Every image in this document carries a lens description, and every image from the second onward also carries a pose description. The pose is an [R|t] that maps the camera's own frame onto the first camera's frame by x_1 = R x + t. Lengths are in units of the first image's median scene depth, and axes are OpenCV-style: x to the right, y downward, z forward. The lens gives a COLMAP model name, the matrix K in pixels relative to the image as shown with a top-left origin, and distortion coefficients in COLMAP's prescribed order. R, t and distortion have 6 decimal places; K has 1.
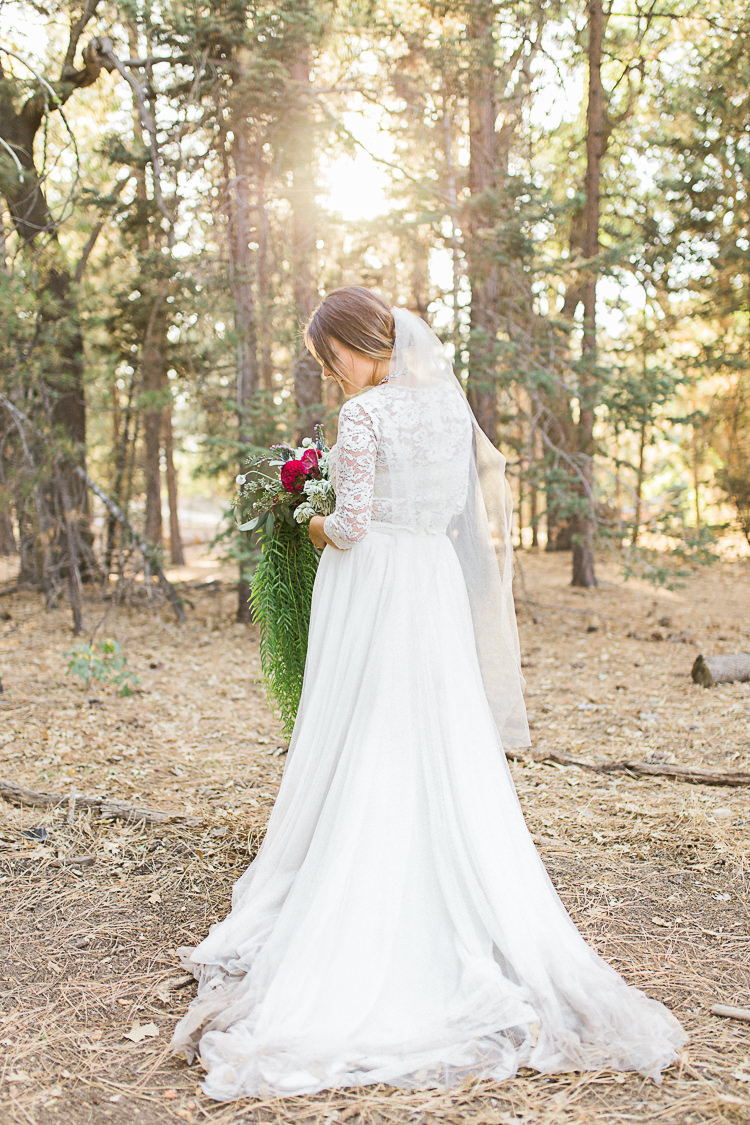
lens RADIAL K [[1070.1, 0, 375.0], [0, 1070.1, 562.5], [0, 0, 1]] dist [-0.000305, -0.000797]
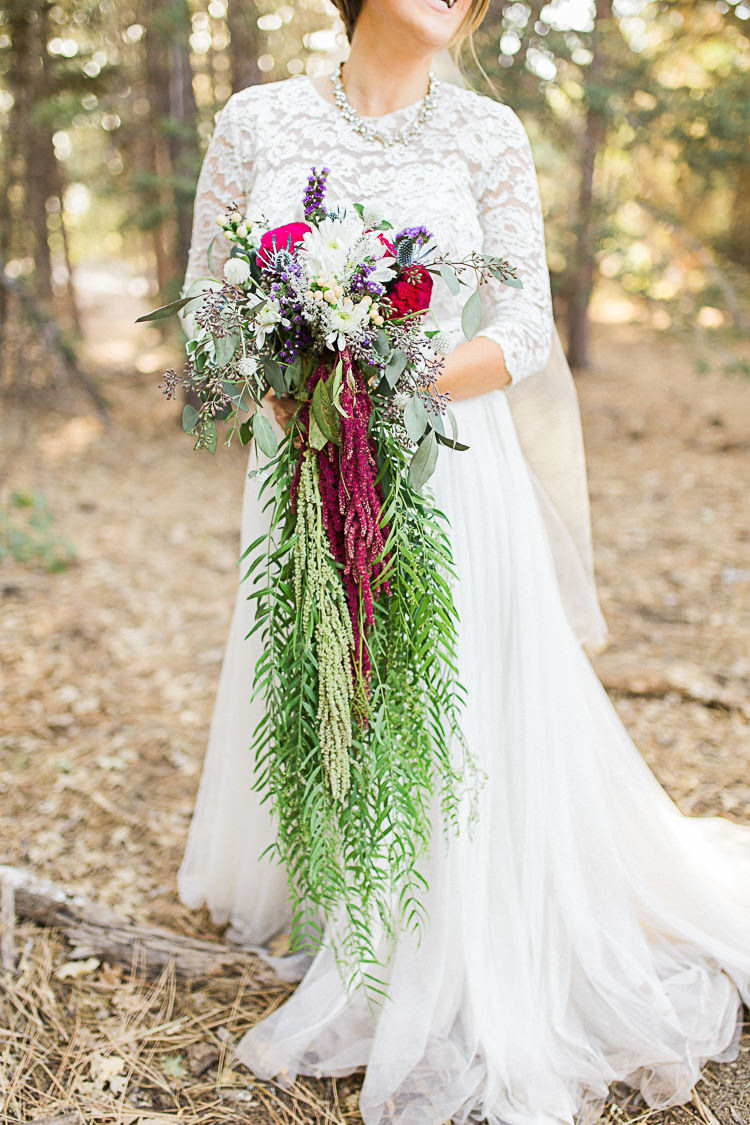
lens RADIAL K [[1070.1, 0, 375.0], [0, 1070.1, 562.5], [0, 0, 1]] dist [-0.000305, -0.000797]
pose [[0.995616, -0.023259, 0.090594, -0.097280], [0.003305, 0.976731, 0.214441, -0.024262], [-0.093474, -0.213201, 0.972527, 0.339248]]
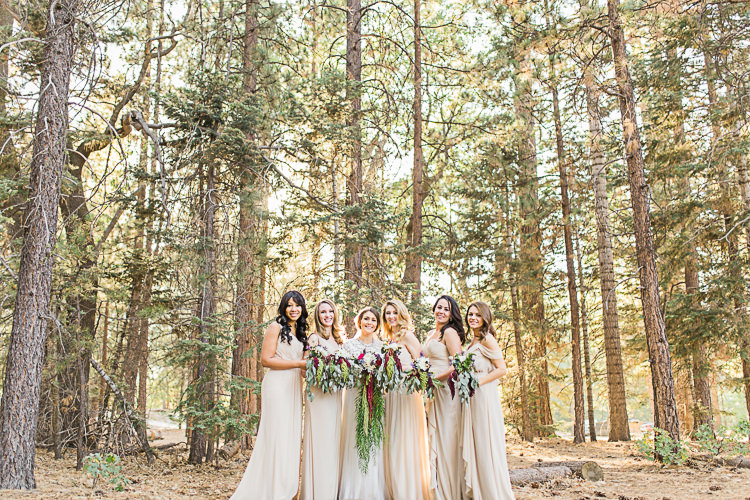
lens RADIAL K [[713.4, 0, 375.0], [0, 713.4, 250.0], [0, 0, 1]] dist [-0.000305, -0.000797]
pose [[0.990946, 0.046403, 0.125985, -0.011945], [-0.008091, 0.957309, -0.288953, 0.086453], [-0.134015, 0.285318, 0.949017, -0.130308]]
